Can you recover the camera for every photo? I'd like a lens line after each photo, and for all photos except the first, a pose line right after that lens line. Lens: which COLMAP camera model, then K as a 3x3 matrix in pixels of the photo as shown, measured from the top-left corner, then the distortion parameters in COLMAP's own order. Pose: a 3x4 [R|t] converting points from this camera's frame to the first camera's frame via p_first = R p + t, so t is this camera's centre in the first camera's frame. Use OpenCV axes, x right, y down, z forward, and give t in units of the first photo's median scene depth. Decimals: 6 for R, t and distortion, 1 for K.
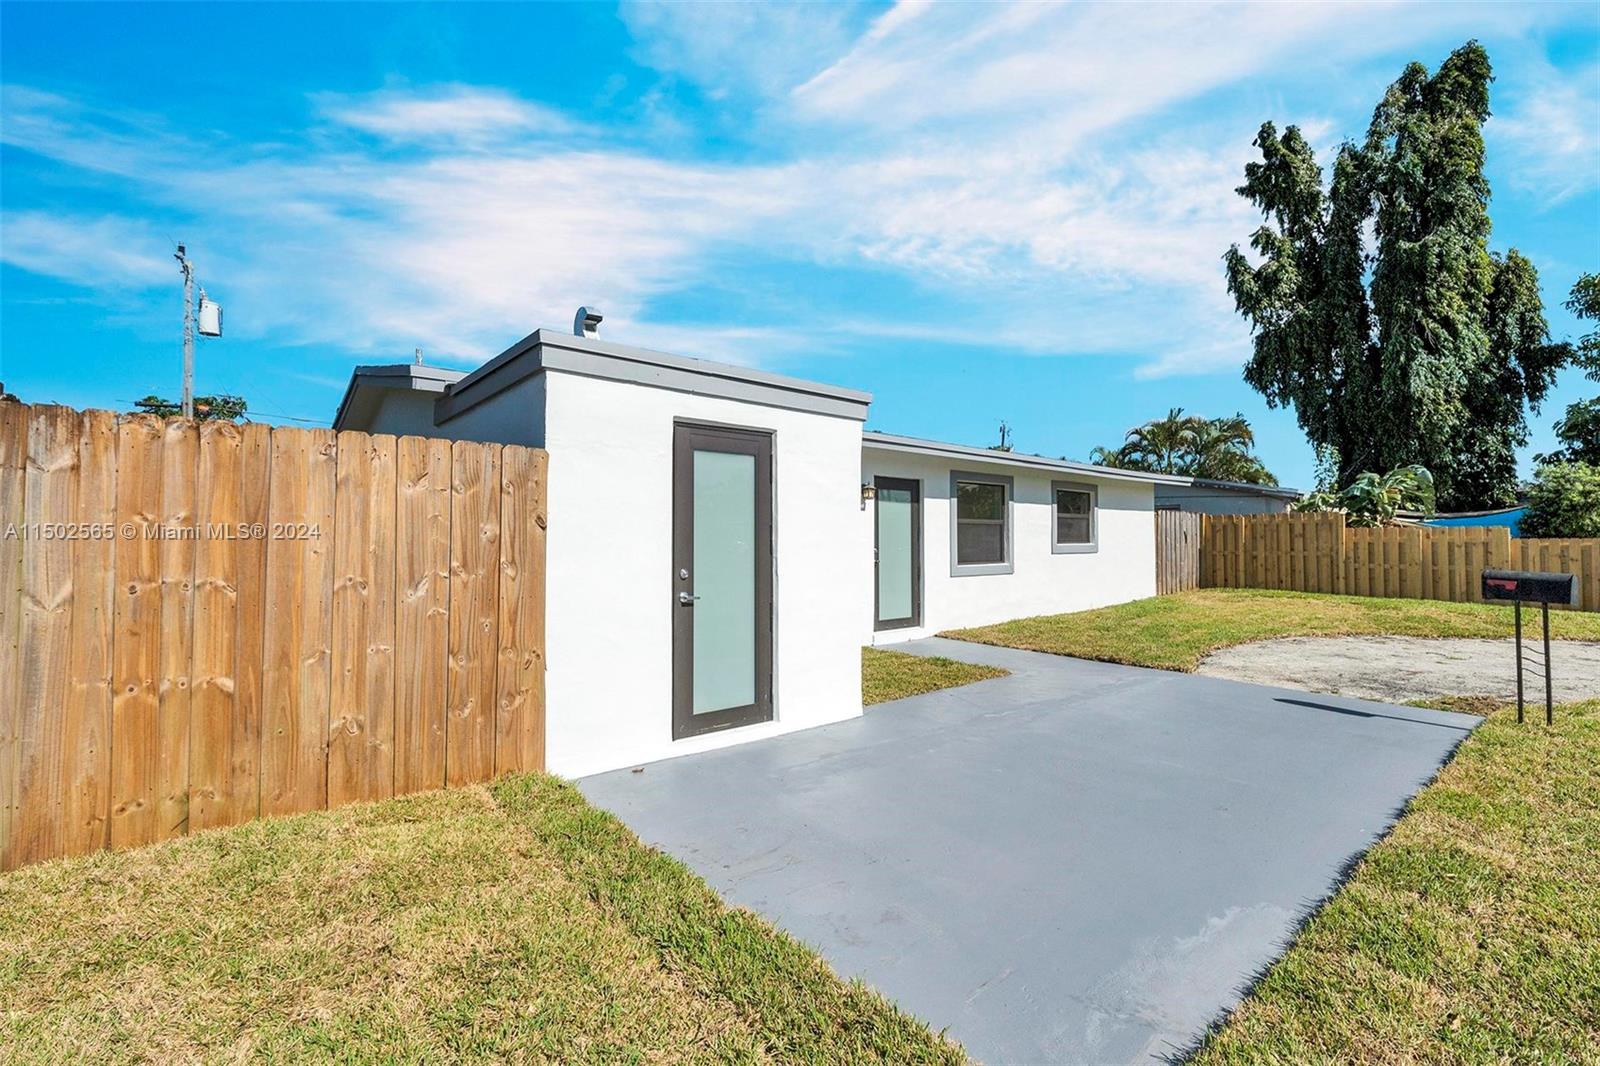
lens RADIAL K [[708.8, 0, 797.9], [0, 708.8, 537.7], [0, 0, 1]] dist [-0.001749, 0.000109]
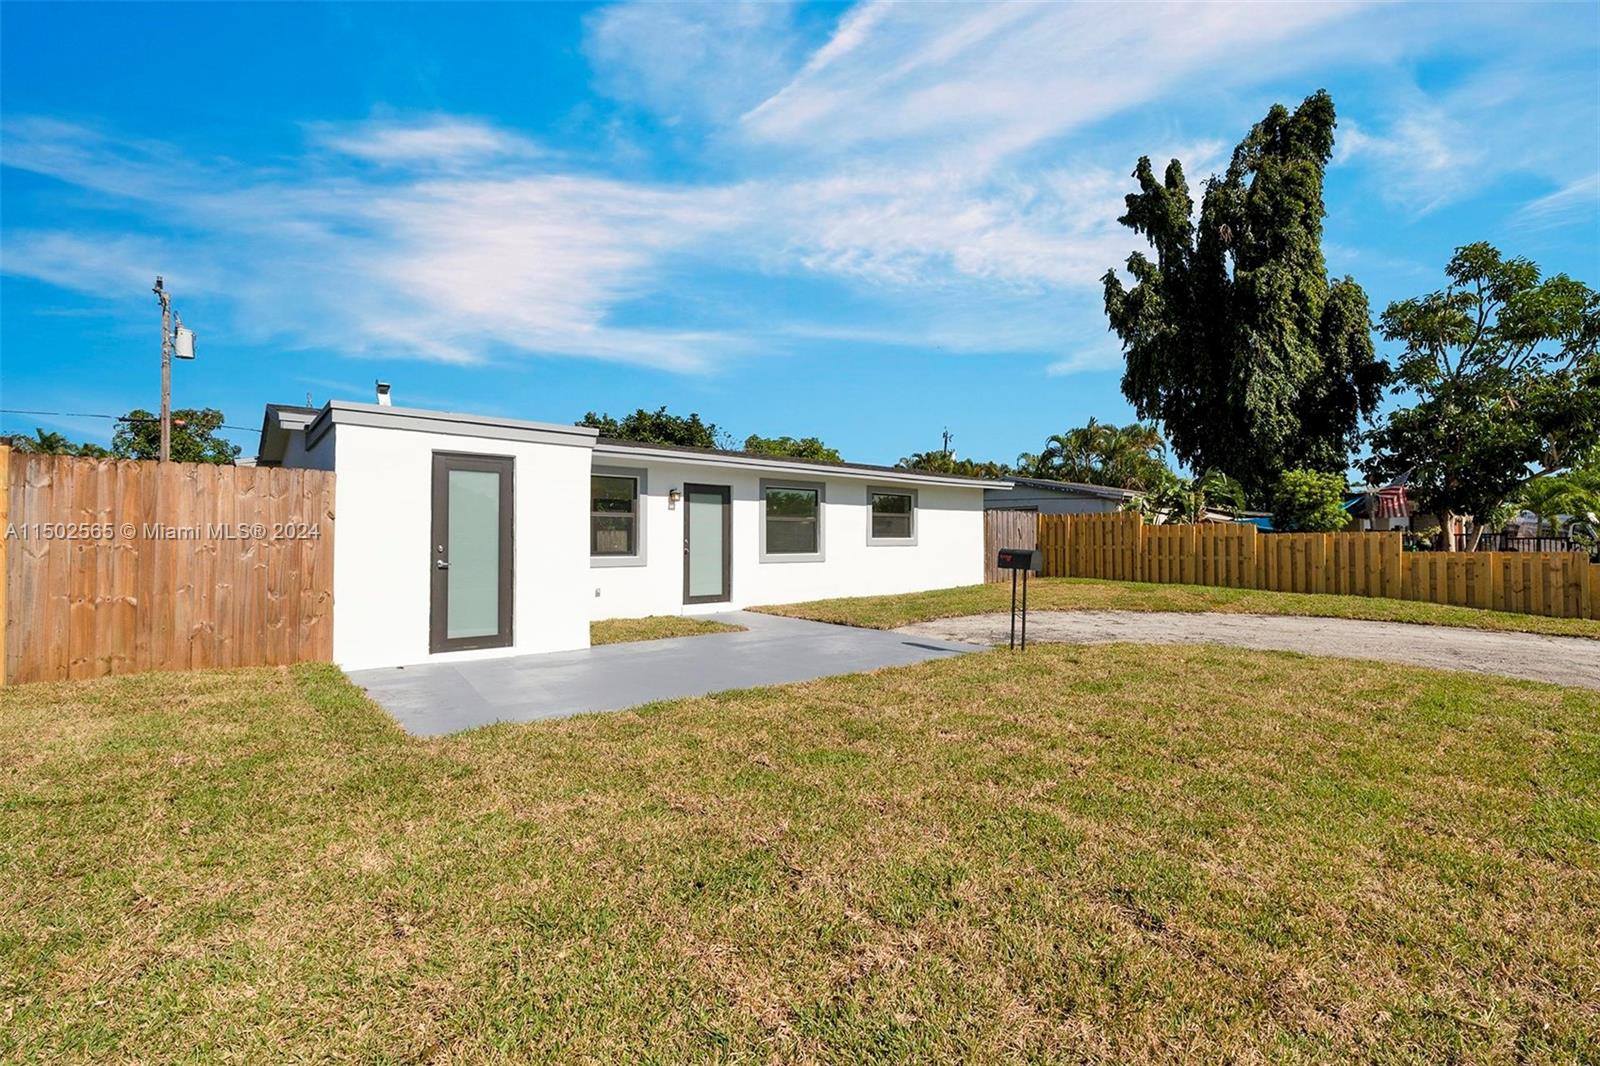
lens RADIAL K [[693.4, 0, 820.2], [0, 693.4, 523.5], [0, 0, 1]] dist [-0.001897, -0.000088]
pose [[0.999974, -0.007226, 0.000205, 0.114676], [0.007224, 0.999951, 0.006707, 0.000278], [-0.000253, -0.006705, 0.999977, -0.093819]]
